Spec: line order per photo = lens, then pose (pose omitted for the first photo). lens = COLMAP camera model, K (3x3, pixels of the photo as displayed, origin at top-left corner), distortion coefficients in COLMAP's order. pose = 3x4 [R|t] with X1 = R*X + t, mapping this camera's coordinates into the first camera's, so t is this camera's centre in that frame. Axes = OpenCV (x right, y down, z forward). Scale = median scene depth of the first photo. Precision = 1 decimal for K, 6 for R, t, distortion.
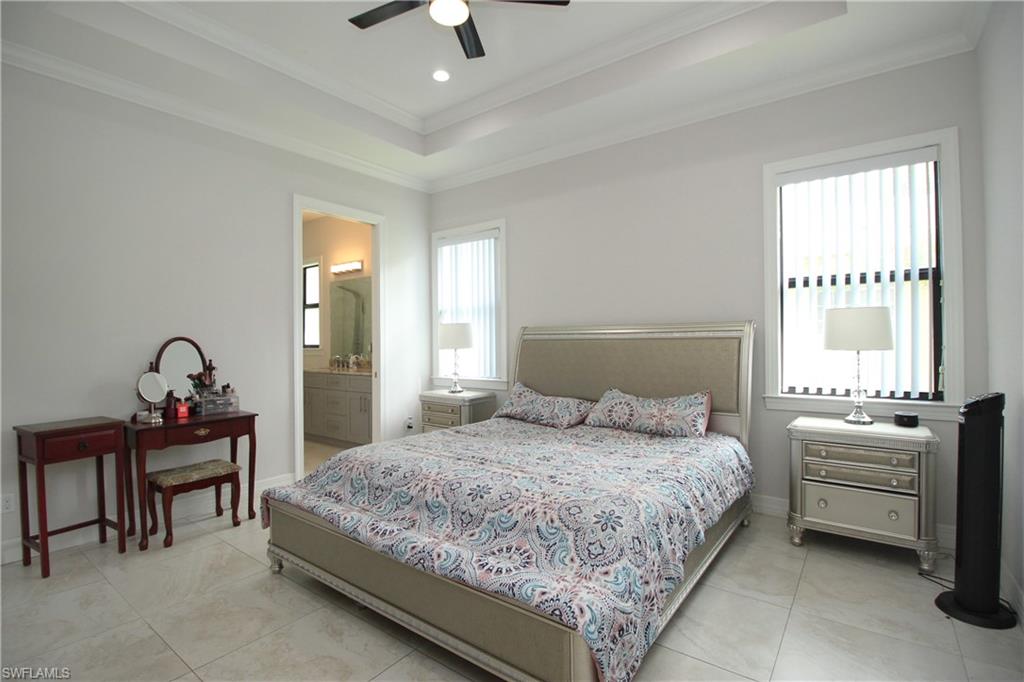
lens RADIAL K [[476.1, 0, 513.8], [0, 476.1, 338.4], [0, 0, 1]] dist [-0.000451, -0.012381]
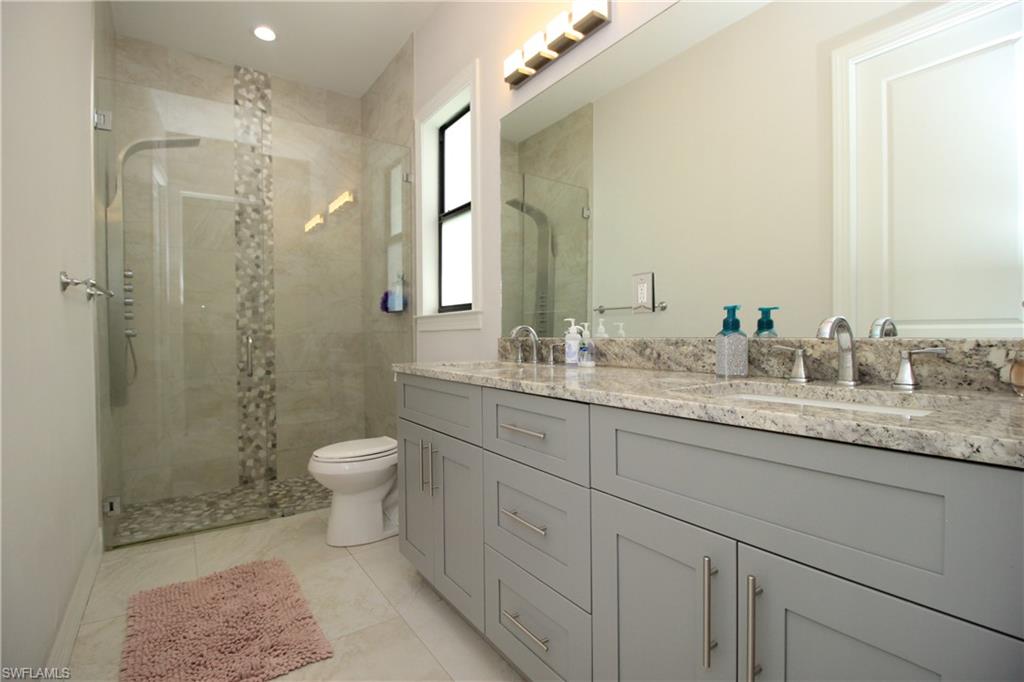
lens RADIAL K [[478.1, 0, 514.0], [0, 478.1, 338.3], [0, 0, 1]] dist [-0.000676, -0.012350]
pose [[0.949975, 0.000322, -0.312325, -0.244892], [0.006616, 0.999754, 0.021153, 0.033485], [0.312255, -0.022161, 0.949740, 0.613624]]
